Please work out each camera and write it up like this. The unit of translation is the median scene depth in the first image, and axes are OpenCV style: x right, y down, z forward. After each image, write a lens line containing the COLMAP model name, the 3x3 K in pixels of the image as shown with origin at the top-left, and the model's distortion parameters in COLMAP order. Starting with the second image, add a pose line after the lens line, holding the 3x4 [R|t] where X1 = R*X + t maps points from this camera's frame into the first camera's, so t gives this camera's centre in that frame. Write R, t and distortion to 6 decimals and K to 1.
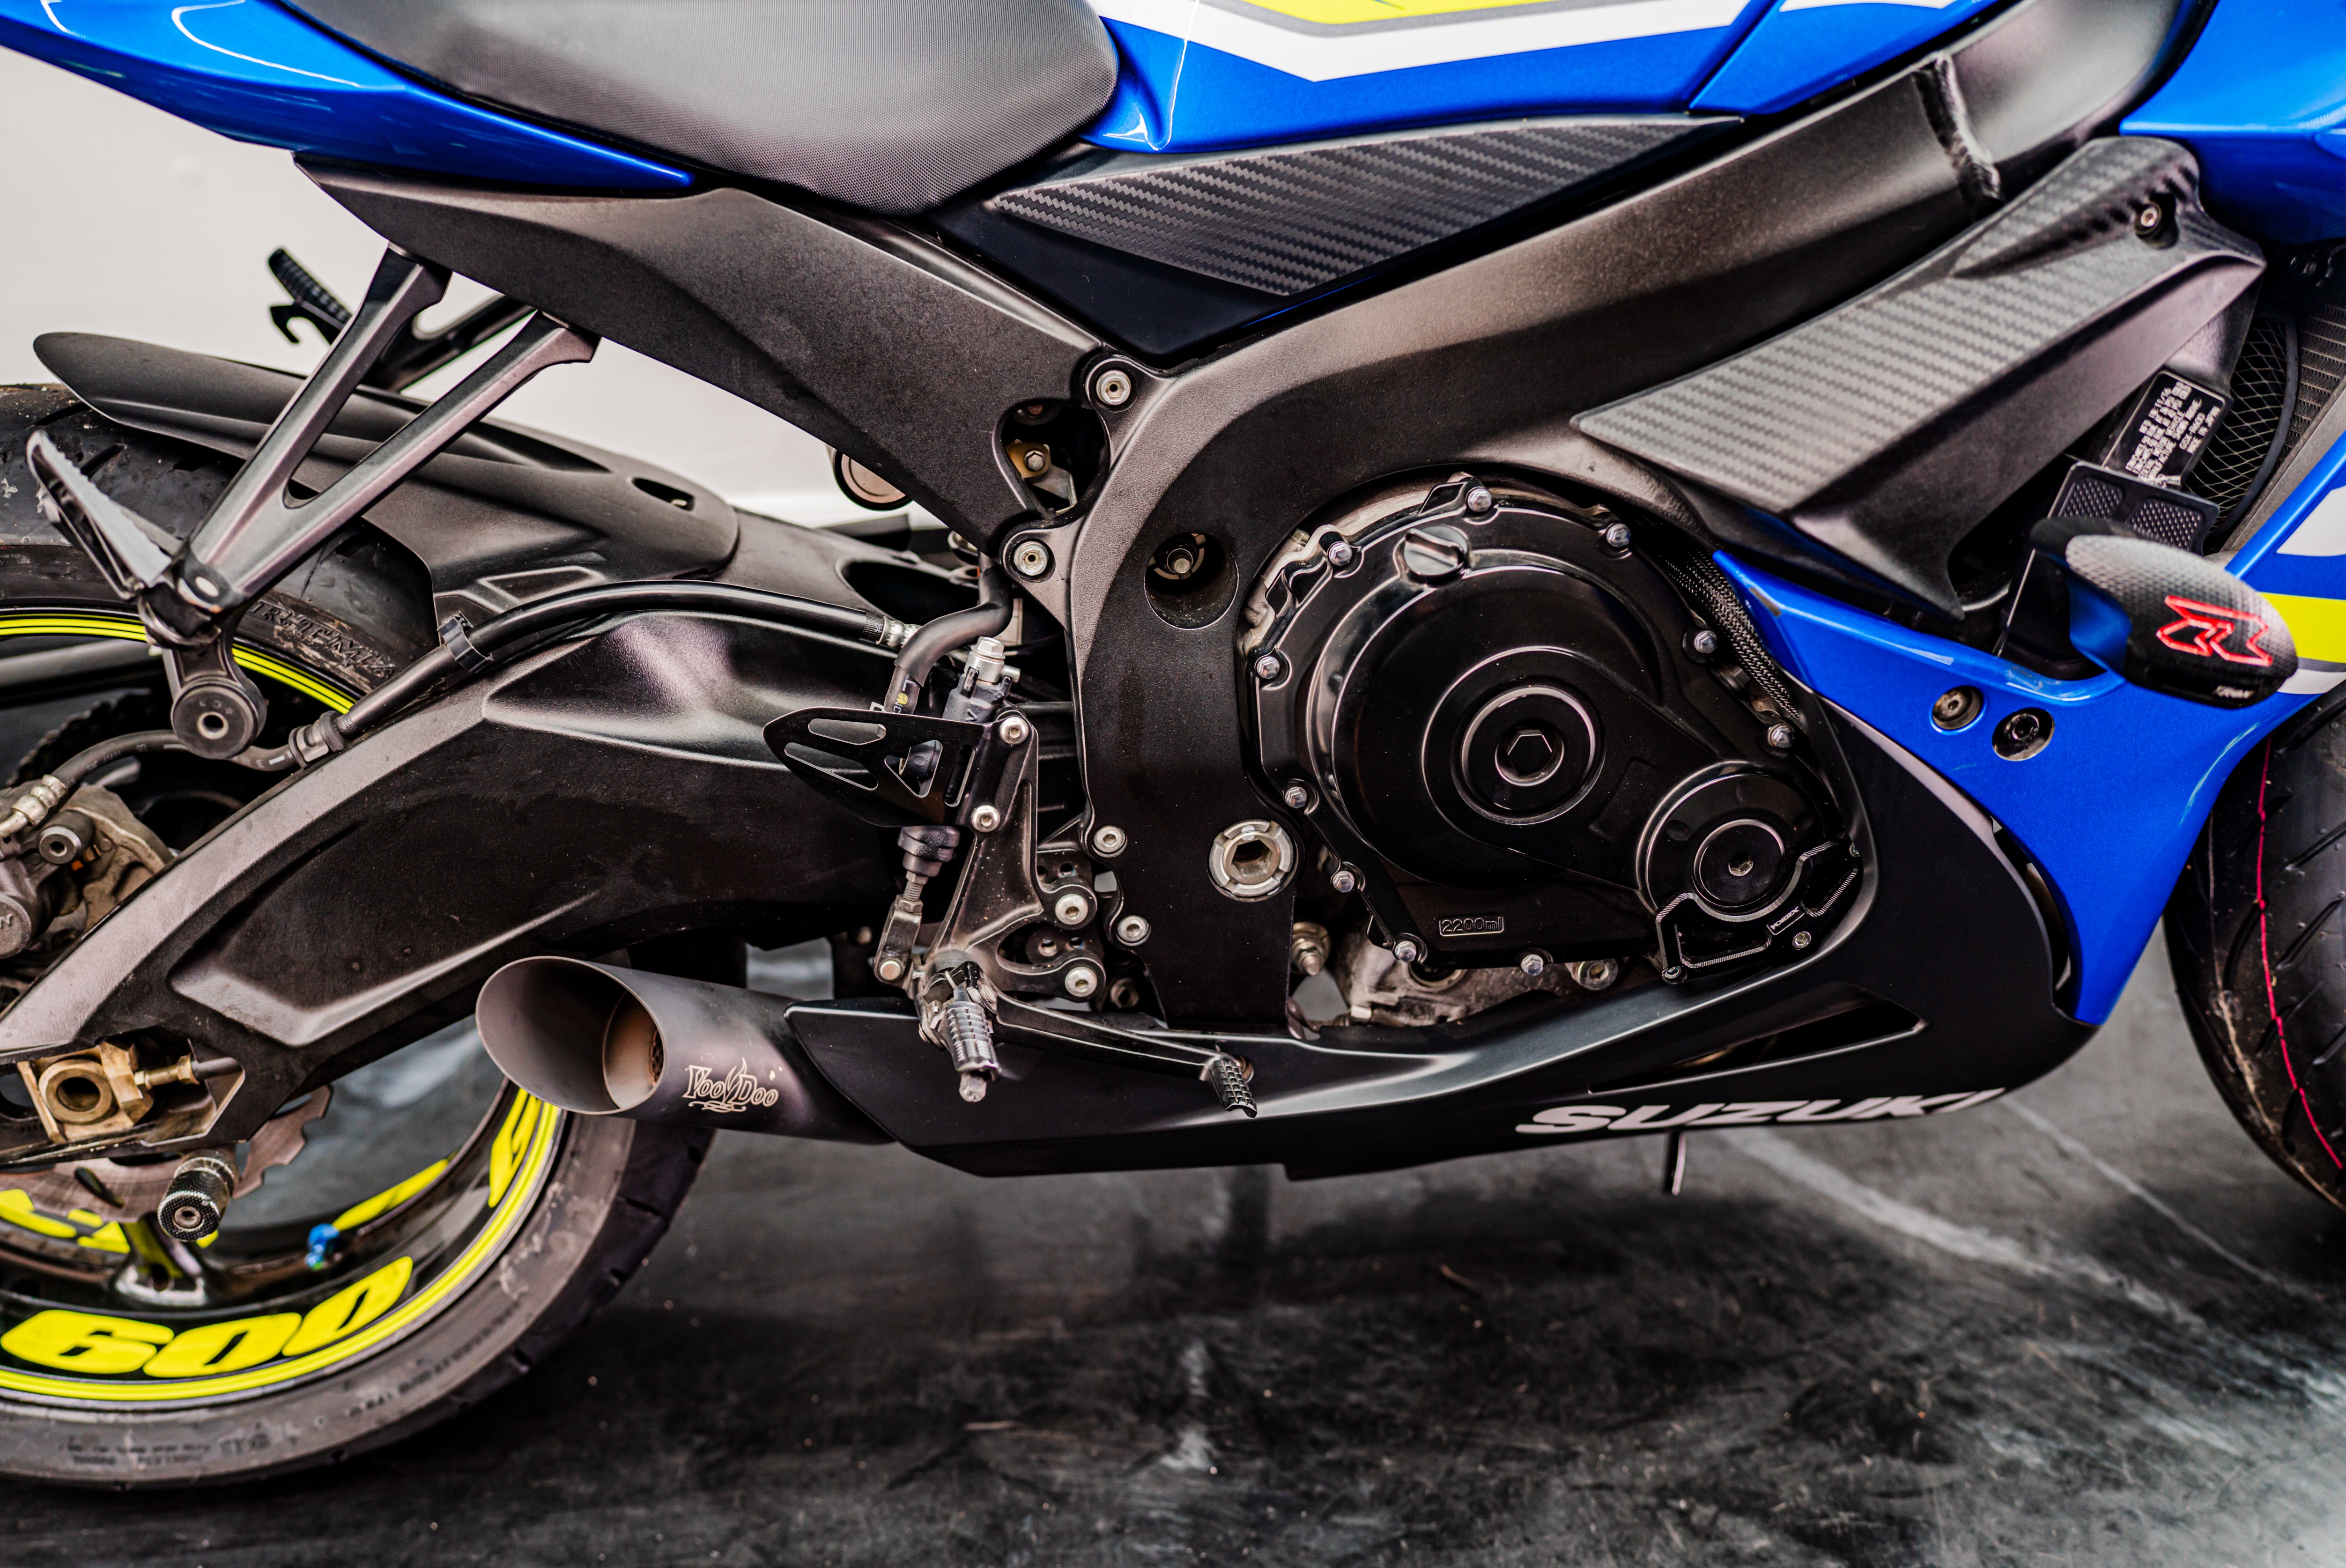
lens RADIAL K [[2274.6, 0, 1134.7], [0, 2274.6, 778.6], [0, 0, 1]] dist [-0.044901, 0.173311]
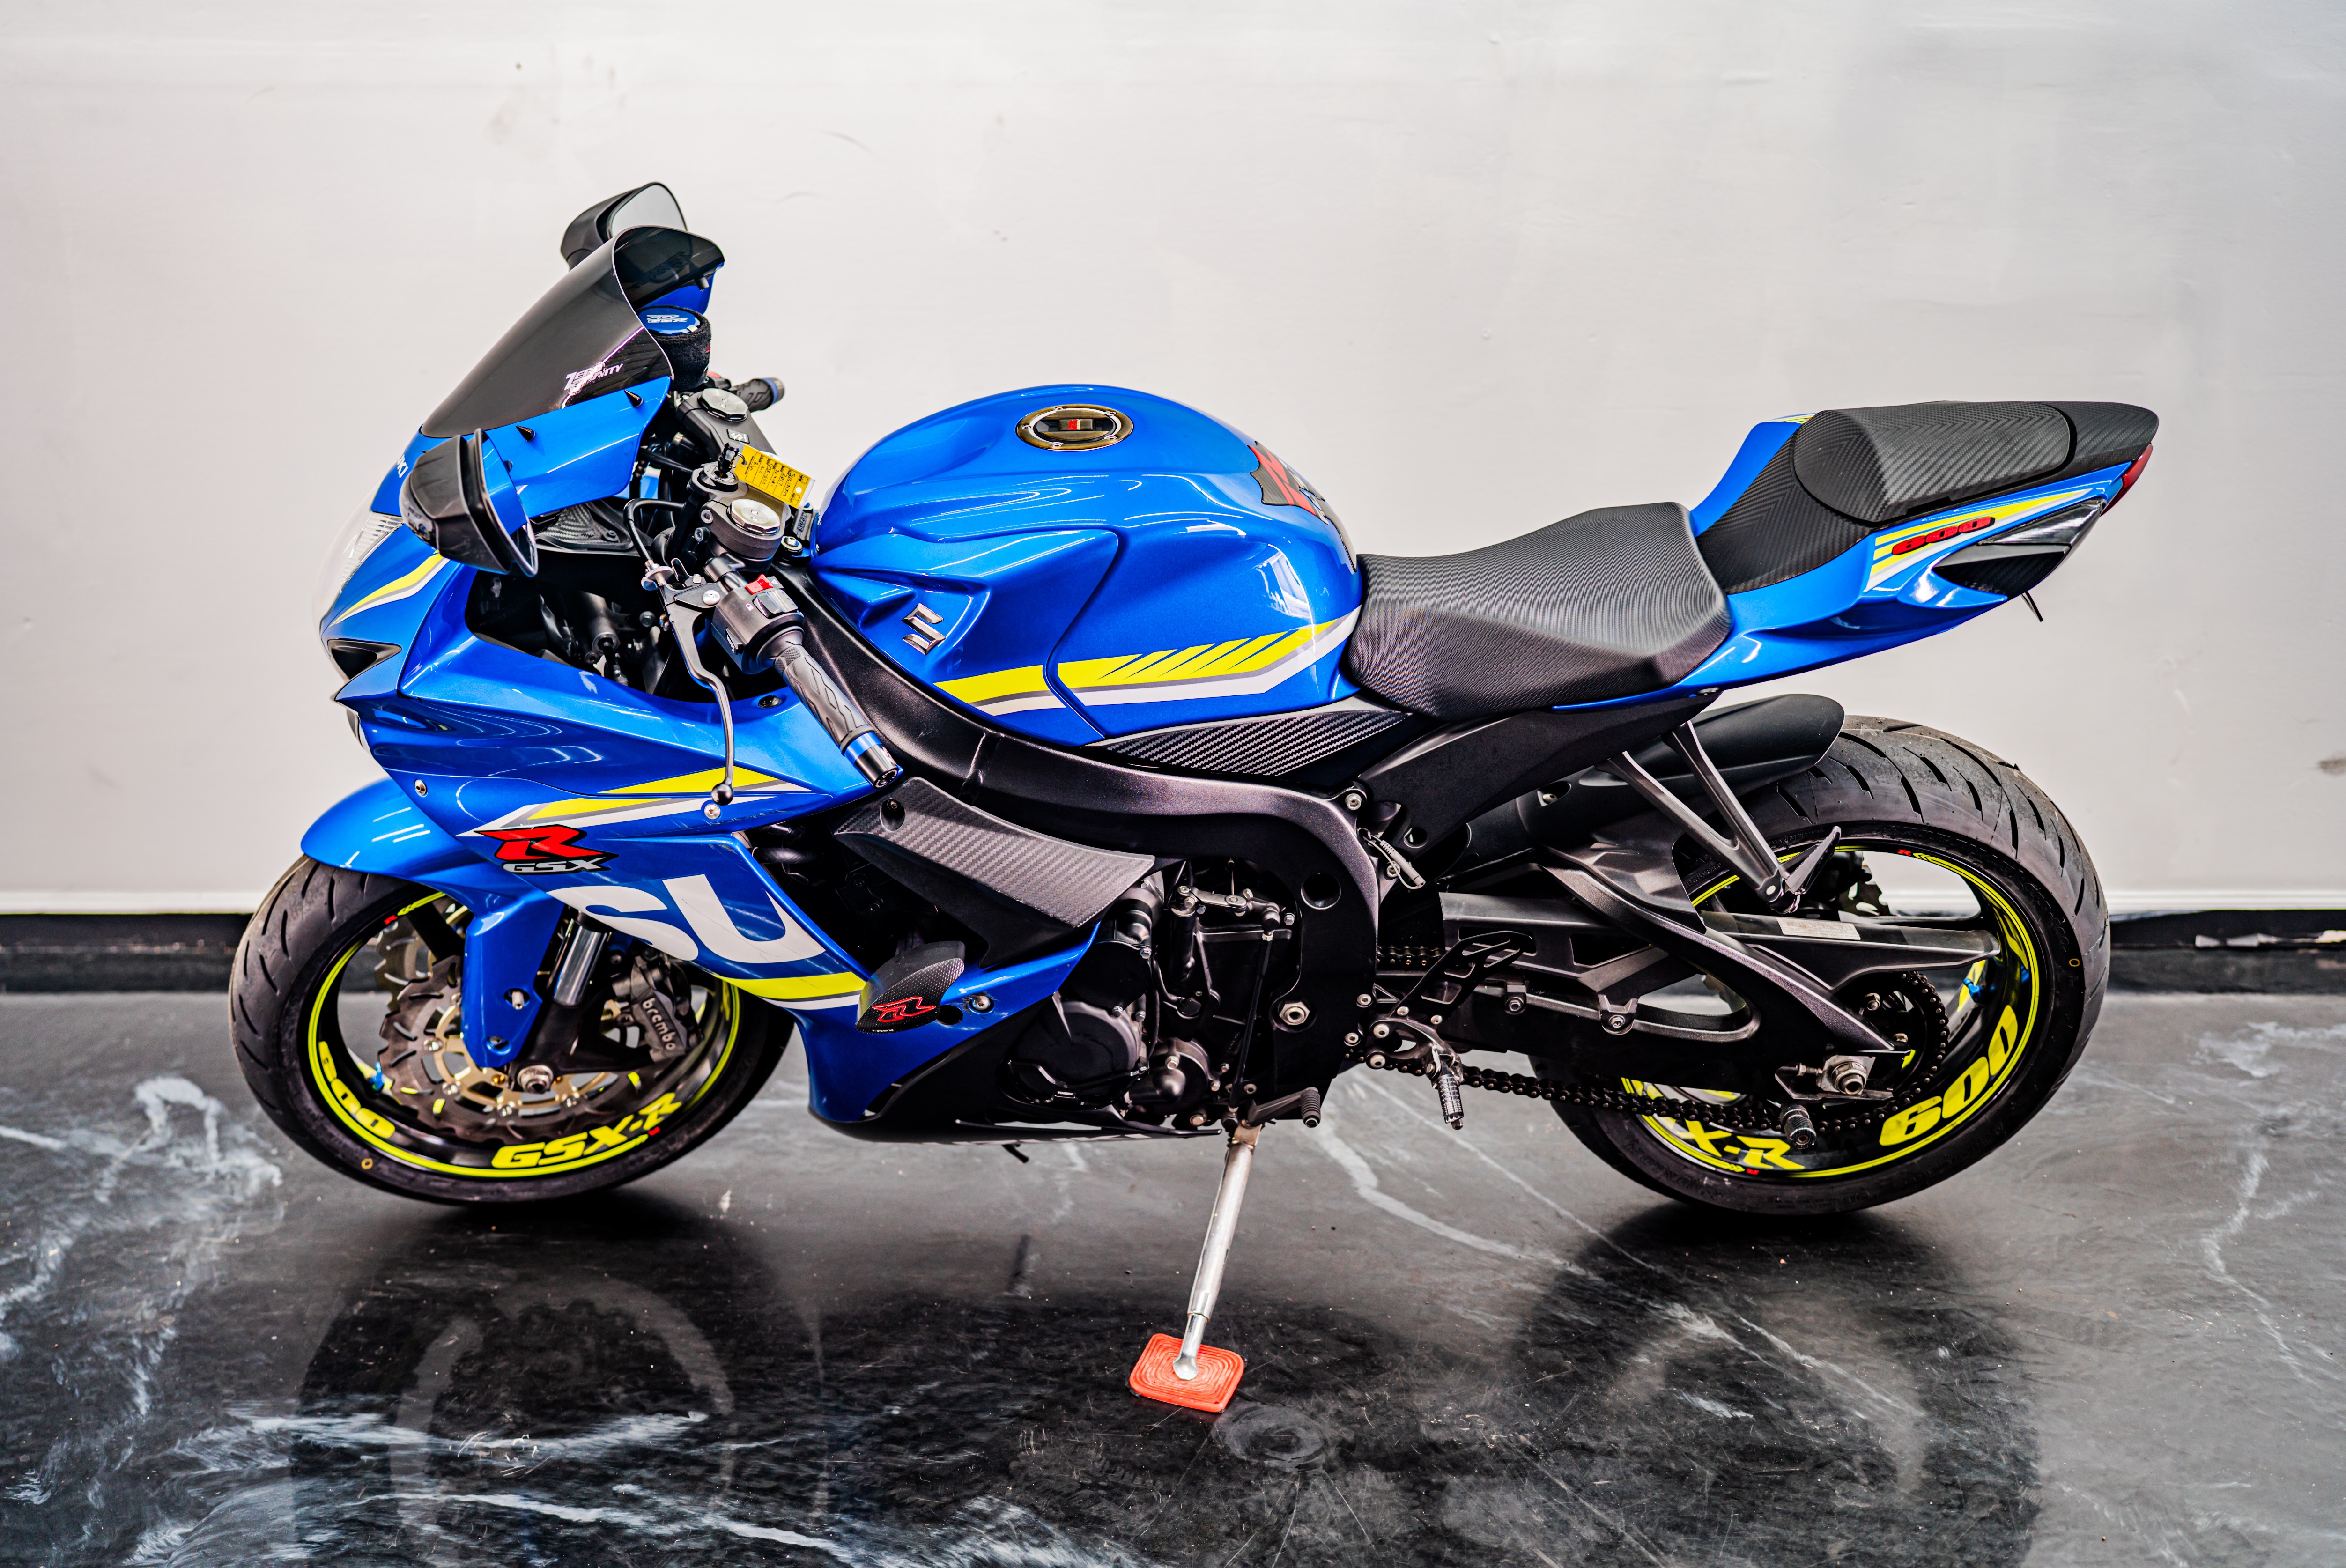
lens RADIAL K [[2236.1, 0, 1139.0], [0, 2236.1, 778.1], [0, 0, 1]] dist [-0.054429, 0.162907]
pose [[0.993750, 0.045030, -0.102139, 0.340491], [-0.077160, 0.938321, -0.337047, 0.605487], [0.080662, 0.342821, 0.935931, -0.967262]]
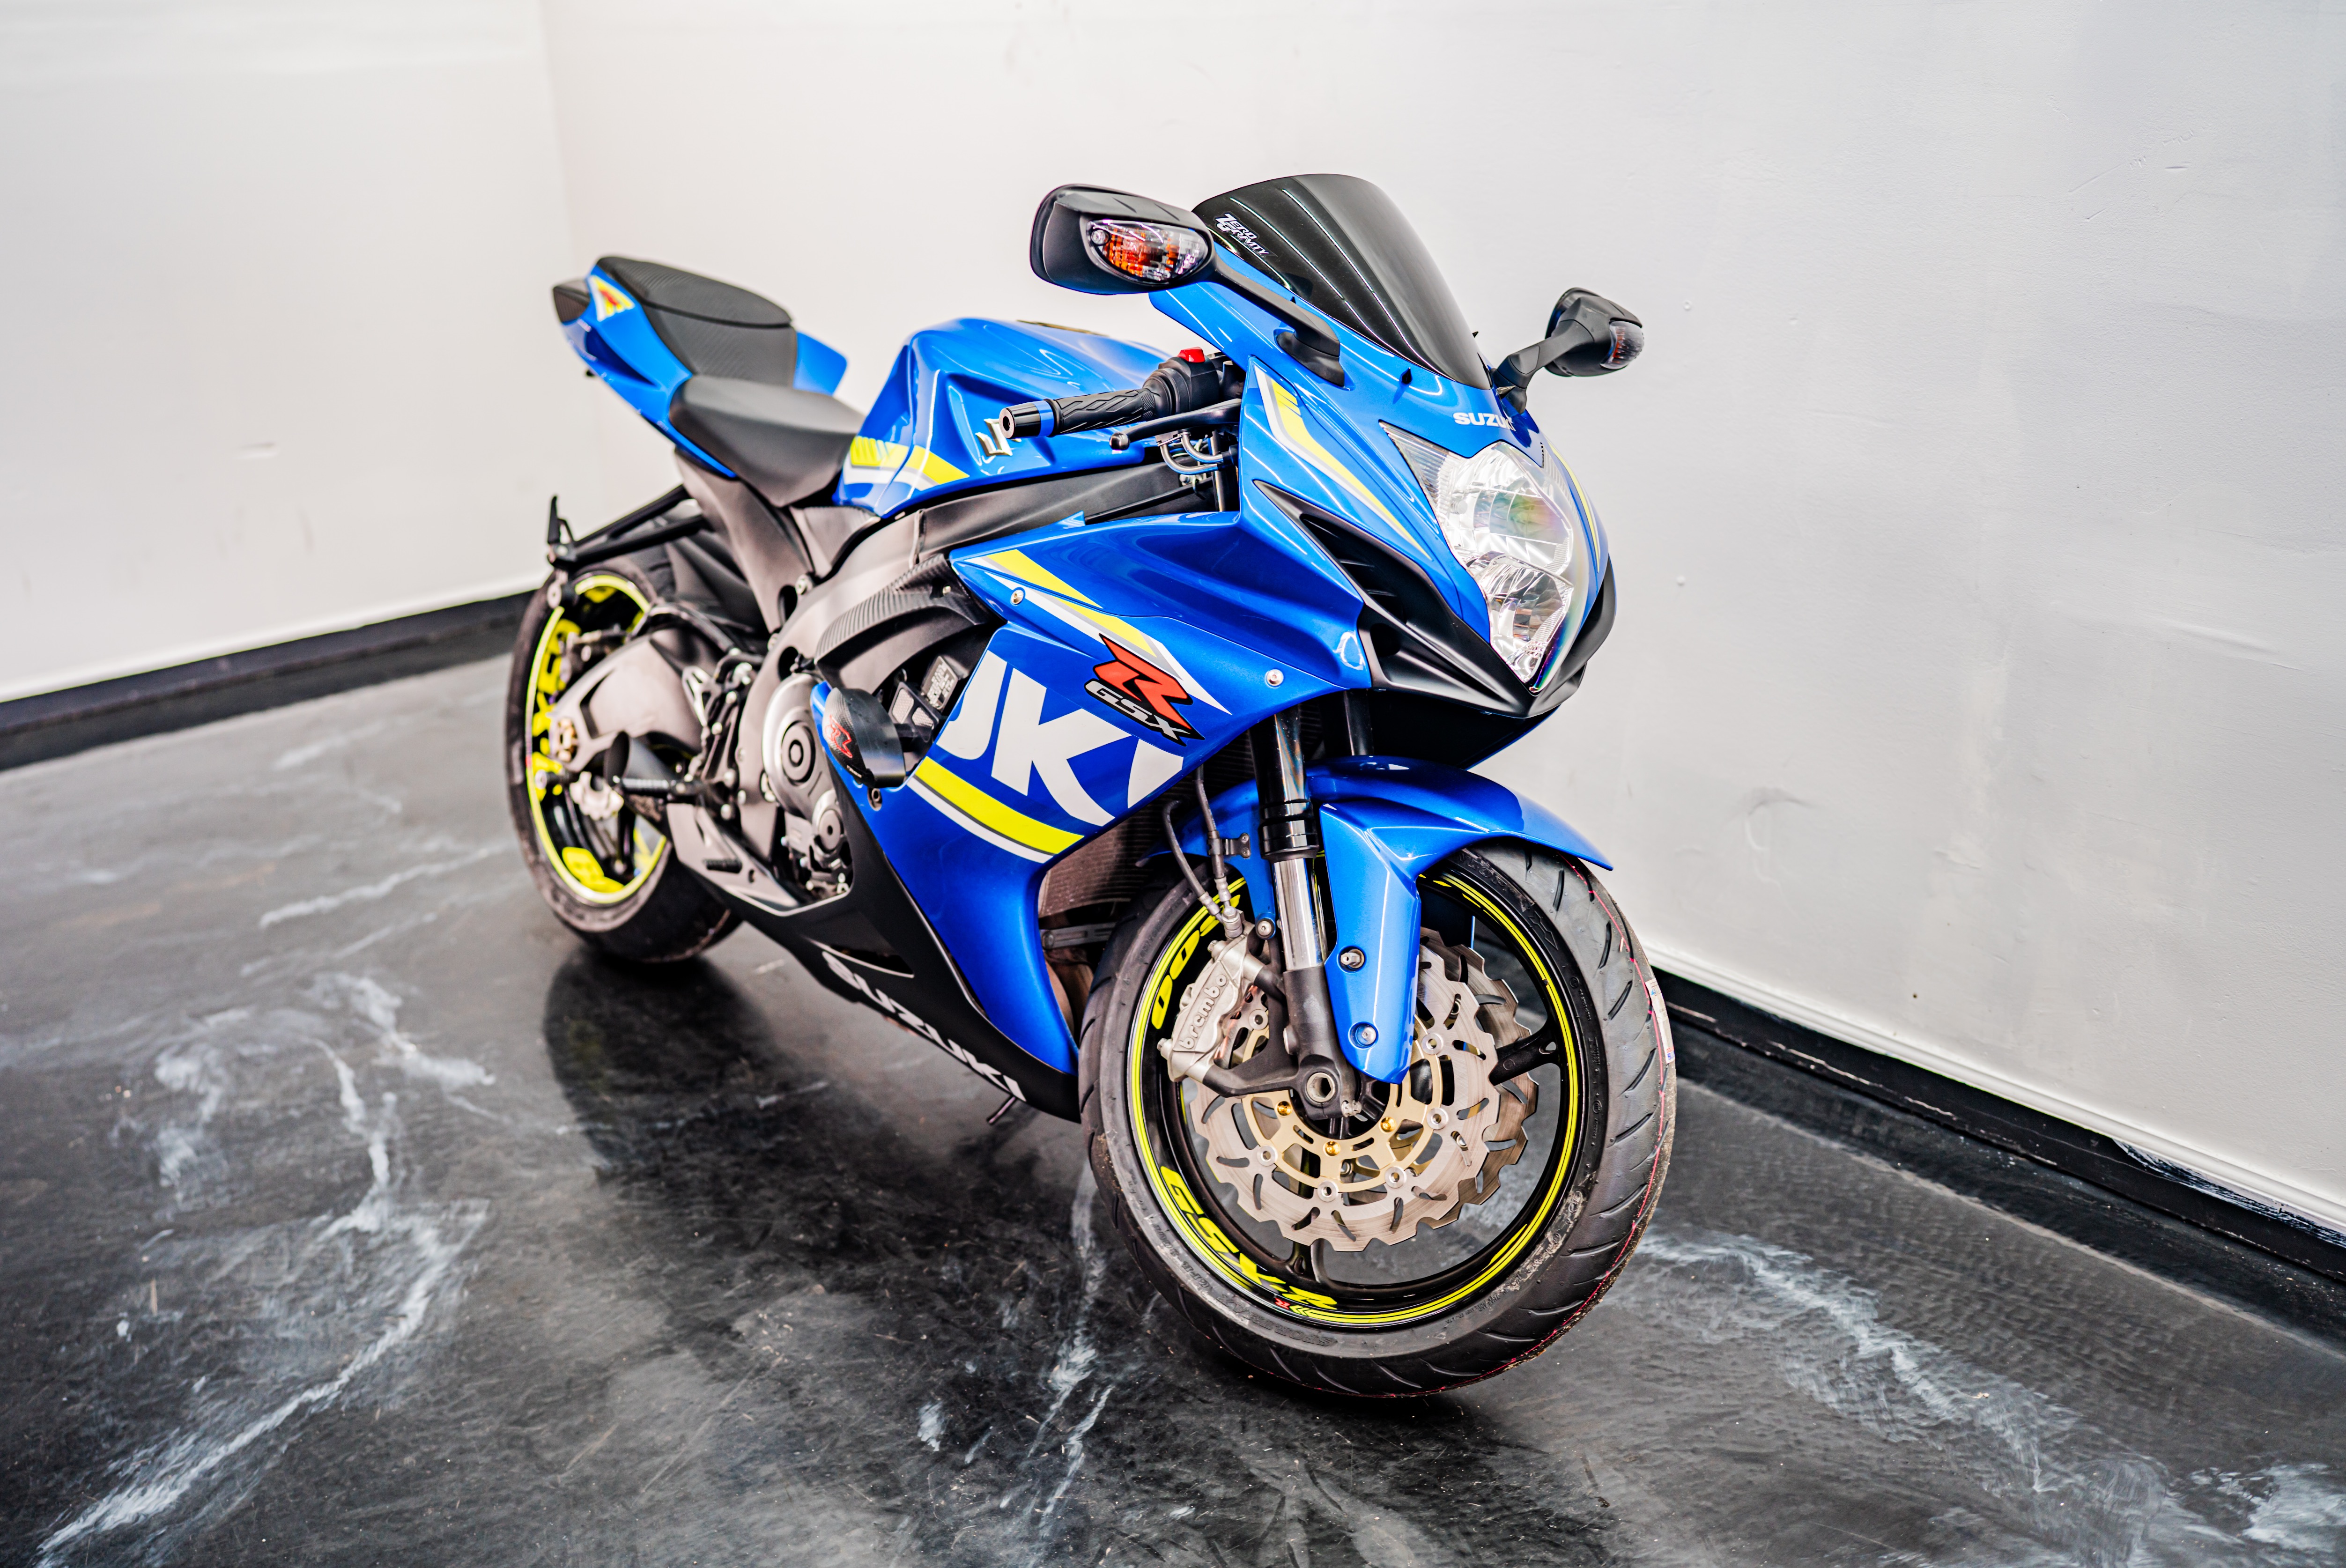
lens RADIAL K [[2232.9, 0, 1137.1], [0, 2232.9, 773.5], [0, 0, 1]] dist [-0.054468, 0.158965]
pose [[0.538856, 0.275032, -0.796236, 2.124233], [-0.481581, 0.876092, -0.023296, -0.104596], [0.691169, 0.396005, 0.604537, -0.161268]]
